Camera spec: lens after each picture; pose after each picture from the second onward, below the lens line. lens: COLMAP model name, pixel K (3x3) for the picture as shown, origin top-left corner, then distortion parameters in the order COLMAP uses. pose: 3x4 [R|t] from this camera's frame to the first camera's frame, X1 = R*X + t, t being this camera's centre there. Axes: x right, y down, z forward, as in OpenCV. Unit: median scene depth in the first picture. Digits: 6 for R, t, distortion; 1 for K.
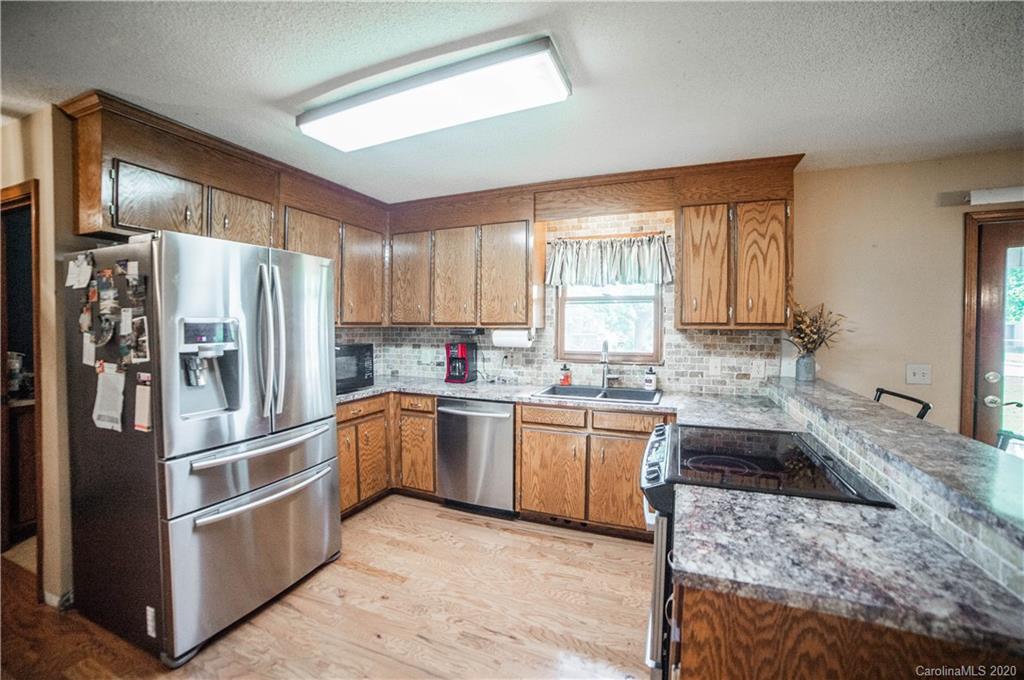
lens RADIAL K [[418.4, 0, 510.9], [0, 418.4, 330.5], [0, 0, 1]] dist [-0.104932, 0.038213]
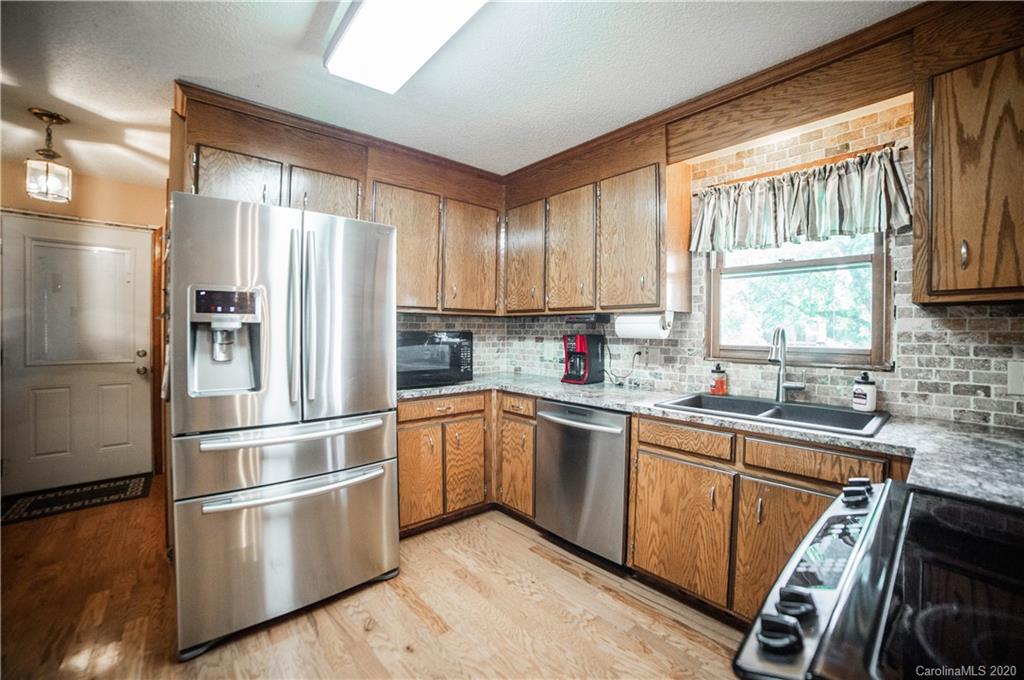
lens RADIAL K [[418.4, 0, 510.9], [0, 418.4, 330.5], [0, 0, 1]] dist [-0.104932, 0.038213]
pose [[0.896160, 0.003764, -0.443714, 0.128166], [-0.011678, 0.999818, -0.015104, 0.041451], [0.443577, 0.018718, 0.896041, 0.256347]]
